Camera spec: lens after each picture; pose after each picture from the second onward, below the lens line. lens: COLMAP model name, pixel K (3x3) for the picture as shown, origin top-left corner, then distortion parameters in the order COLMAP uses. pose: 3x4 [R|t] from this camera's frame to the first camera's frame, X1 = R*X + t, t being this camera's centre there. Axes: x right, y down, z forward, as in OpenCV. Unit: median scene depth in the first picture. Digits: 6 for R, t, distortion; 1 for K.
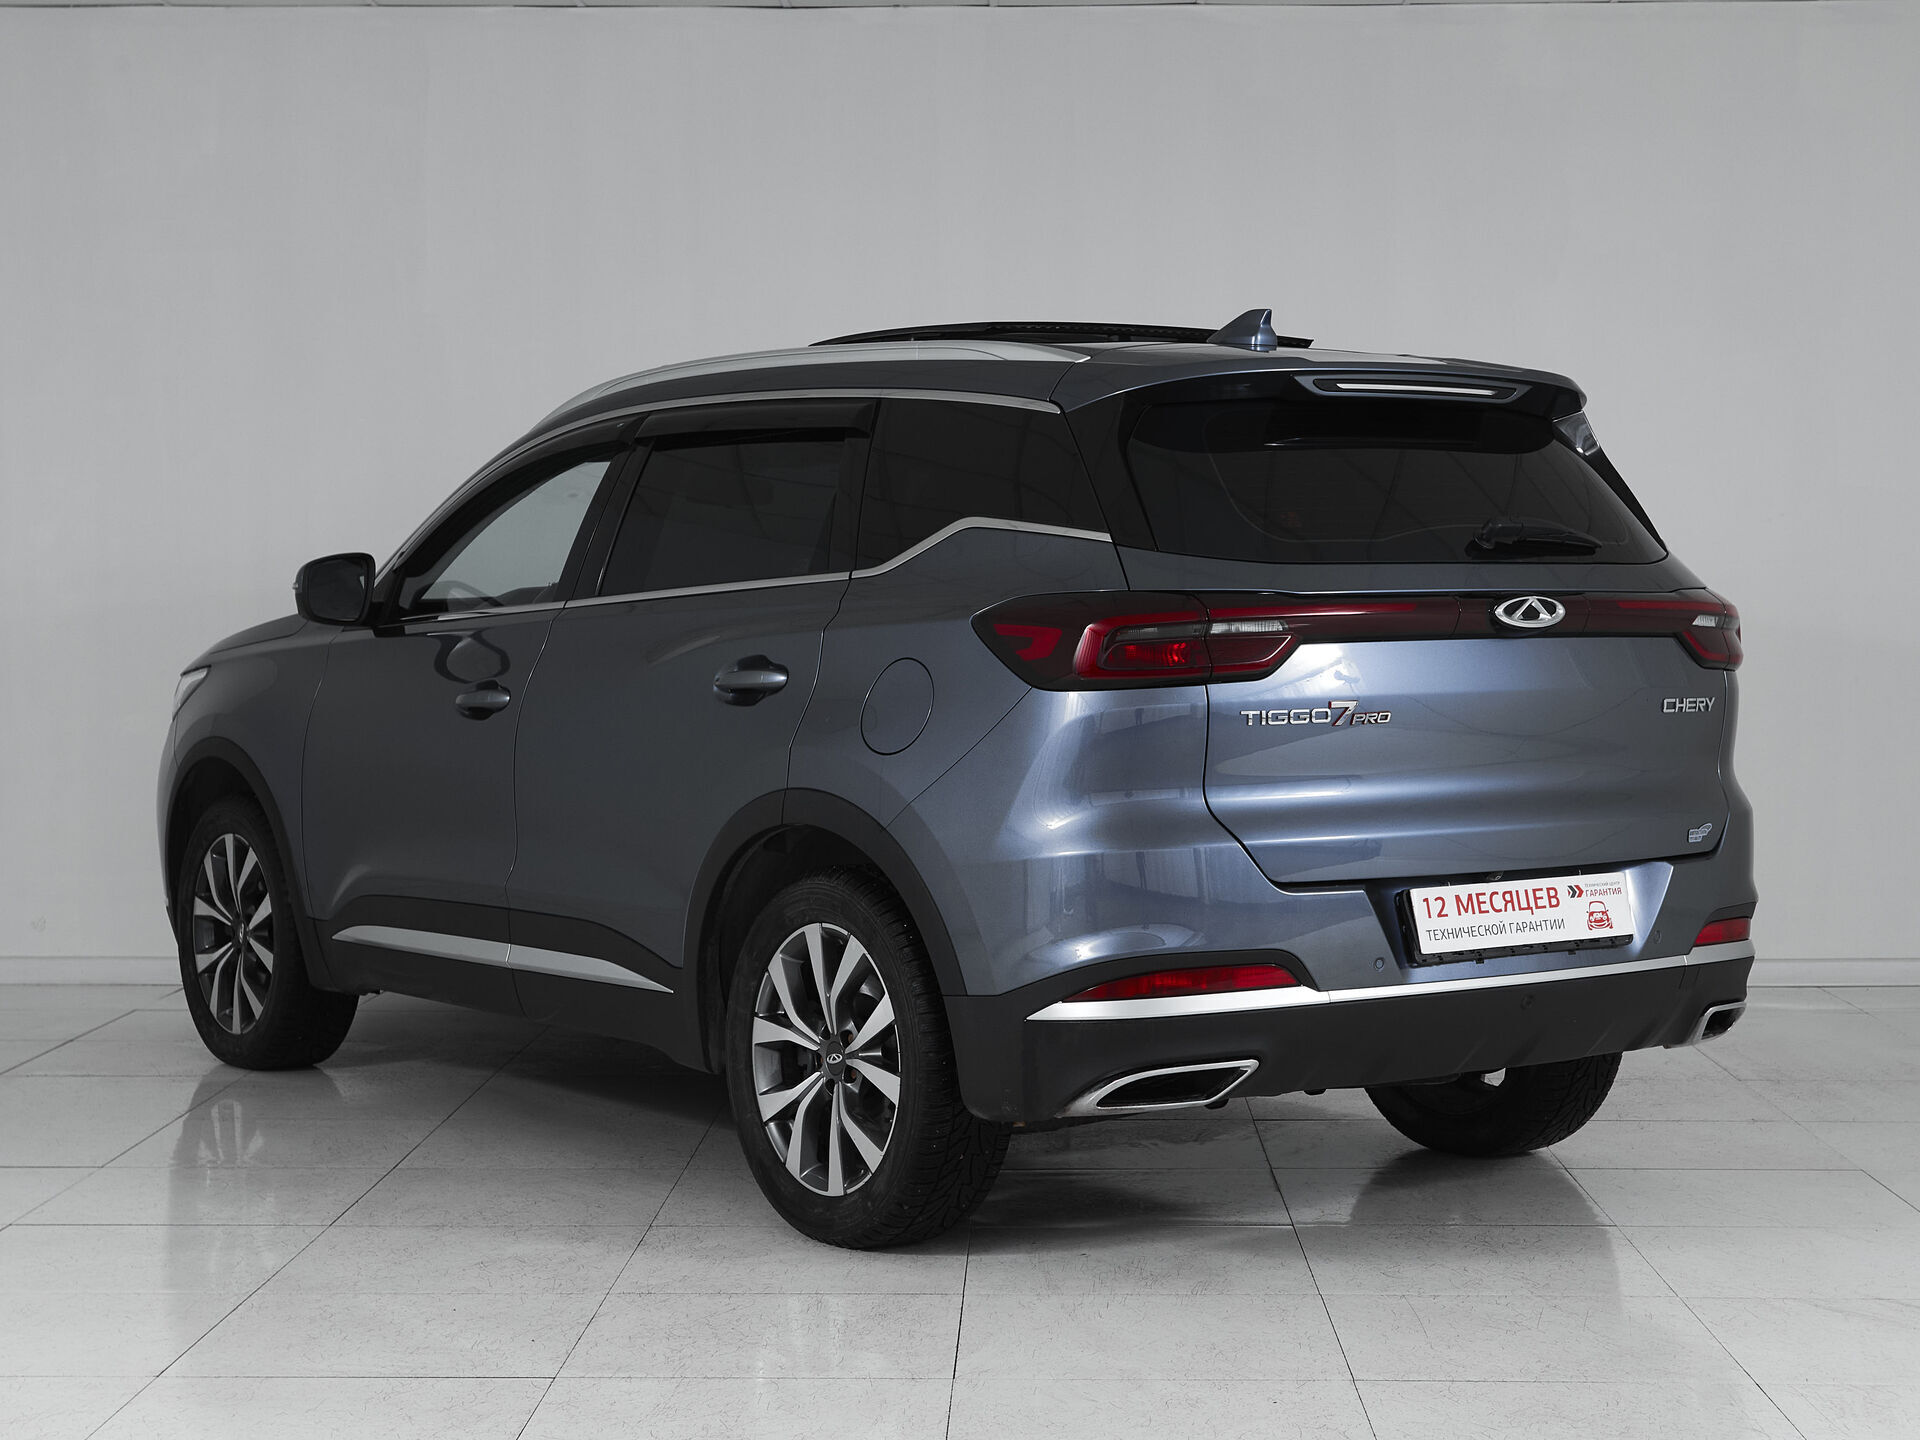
lens RADIAL K [[3297.4, 0, 863.6], [0, 3297.4, 724.9], [0, 0, 1]] dist [-0.003155, 0.056139]
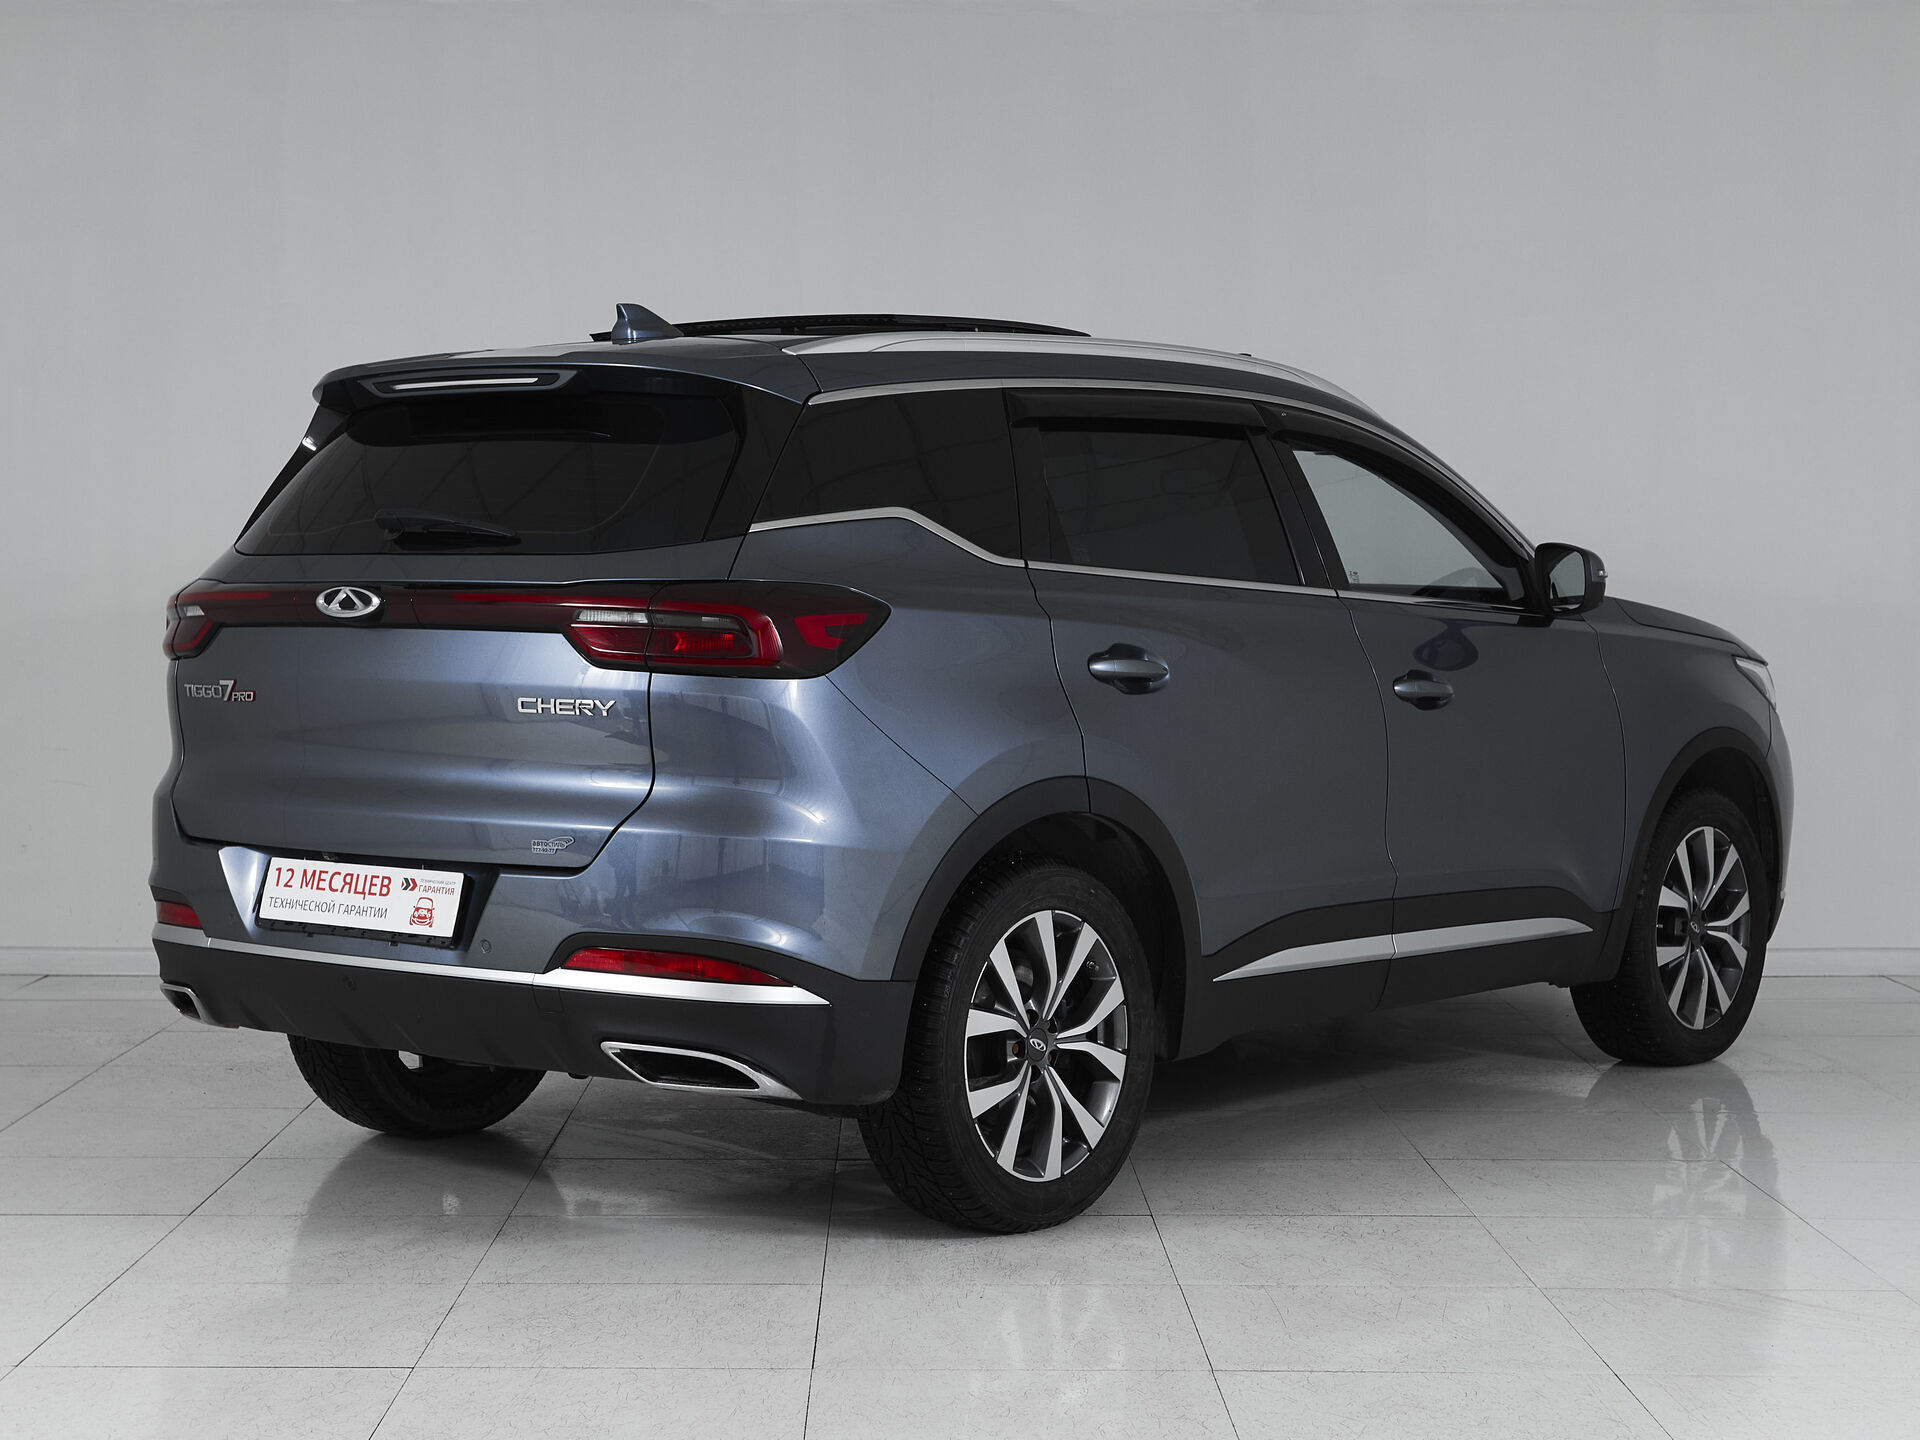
lens RADIAL K [[3297.4, 0, 863.6], [0, 3297.4, 724.9], [0, 0, 1]] dist [-0.003155, 0.056139]
pose [[0.267715, 0.047268, -0.962338, 1.216700], [-0.044333, 0.998342, 0.036703, -0.040376], [0.962478, 0.032838, 0.269366, 0.869531]]
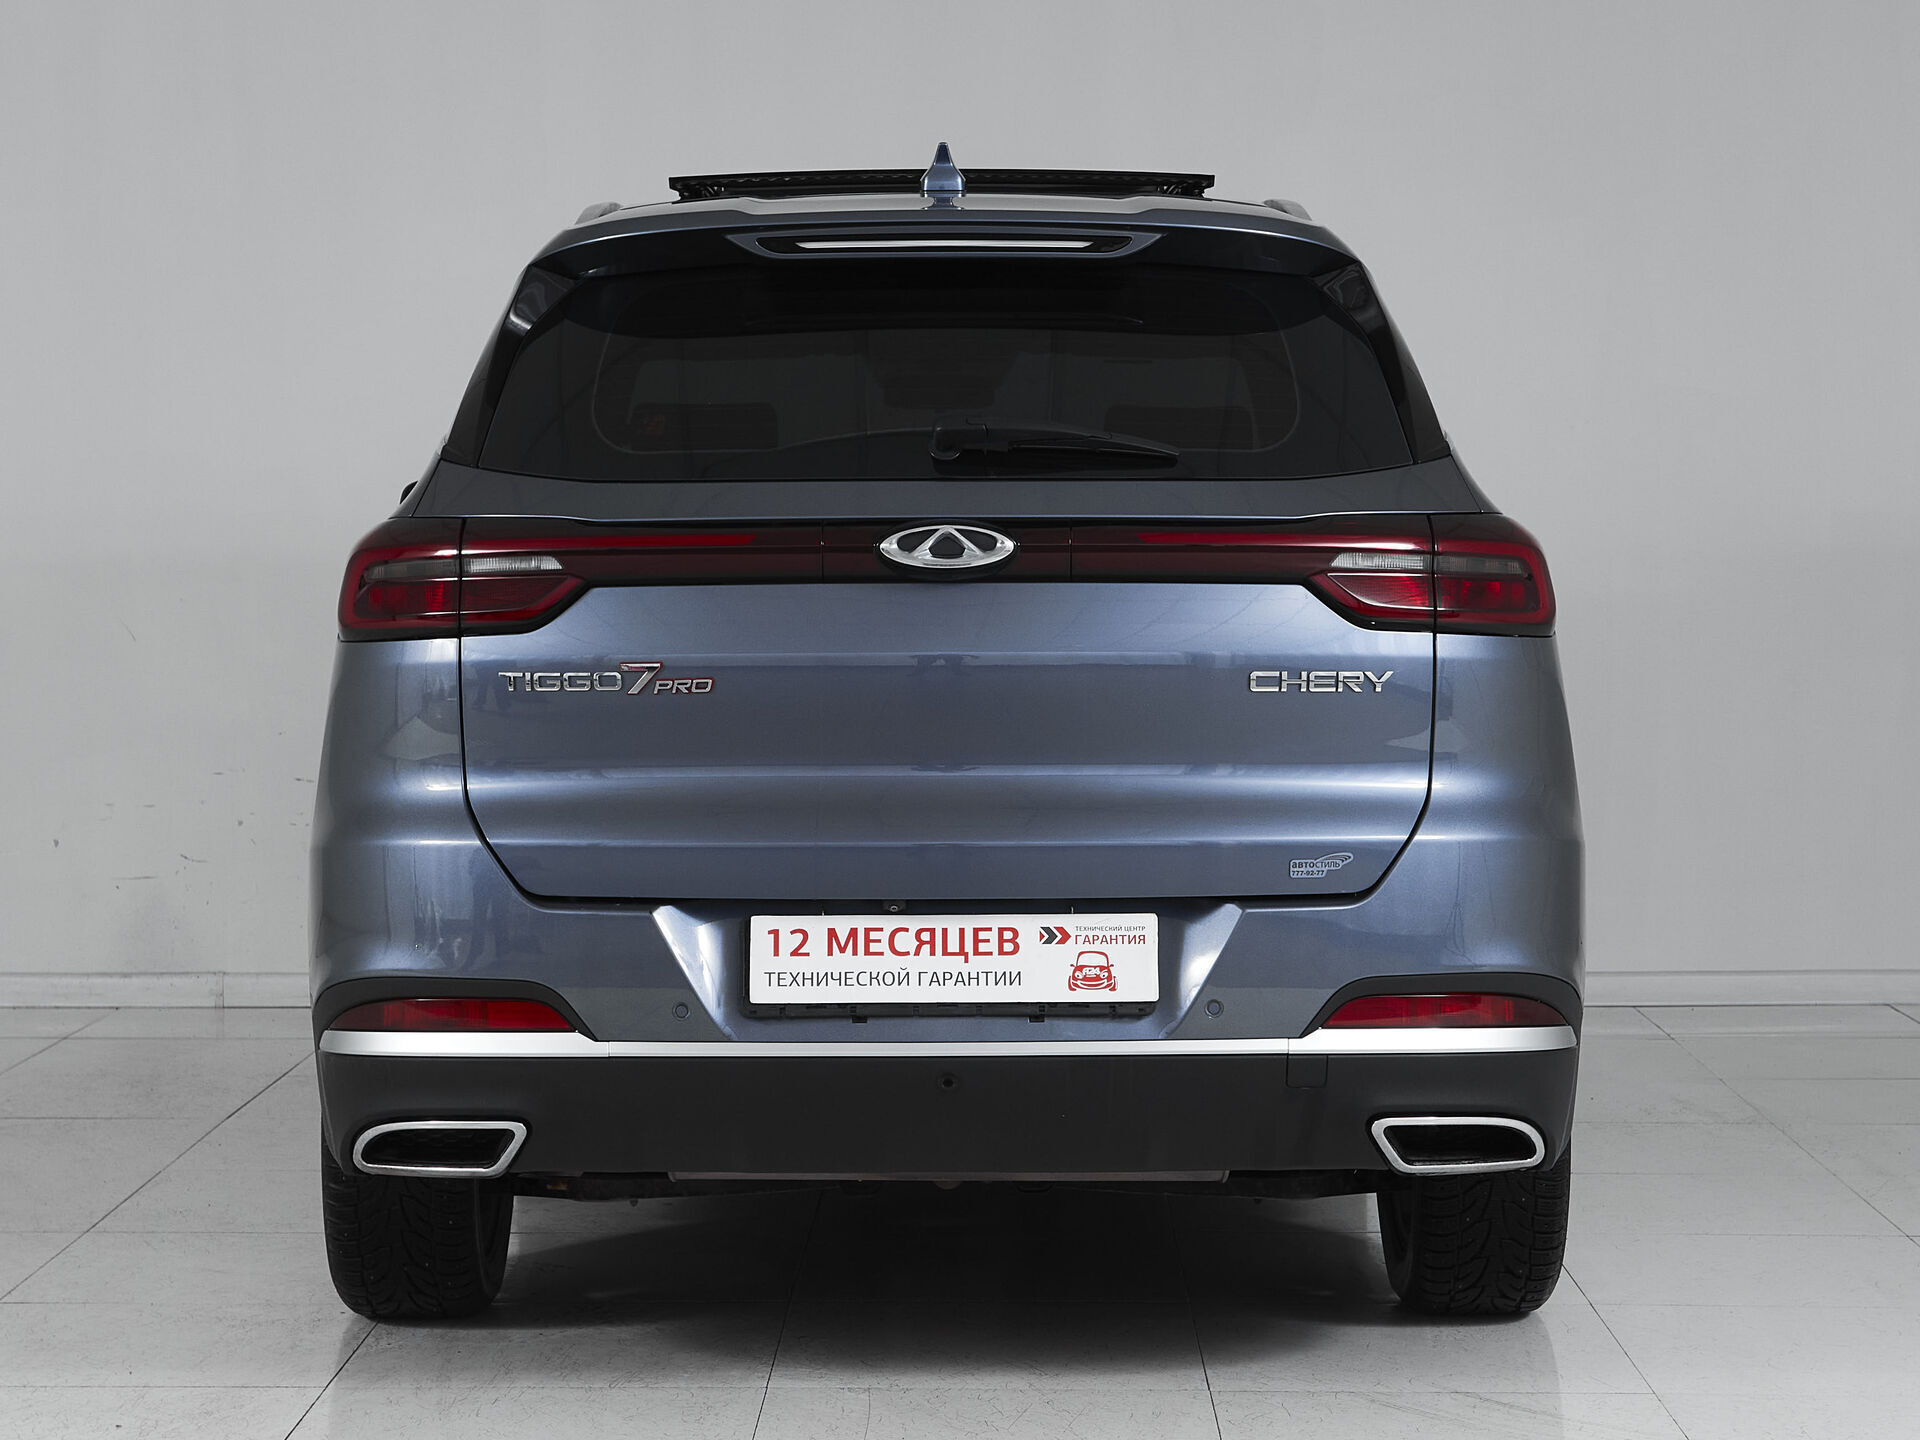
lens RADIAL K [[3297.4, 0, 863.6], [0, 3297.4, 724.9], [0, 0, 1]] dist [-0.003155, 0.056139]
pose [[0.820848, 0.039465, -0.569782, 0.595186], [-0.023823, 0.999108, 0.034881, -0.019767], [0.570650, -0.015058, 0.821055, 0.388408]]
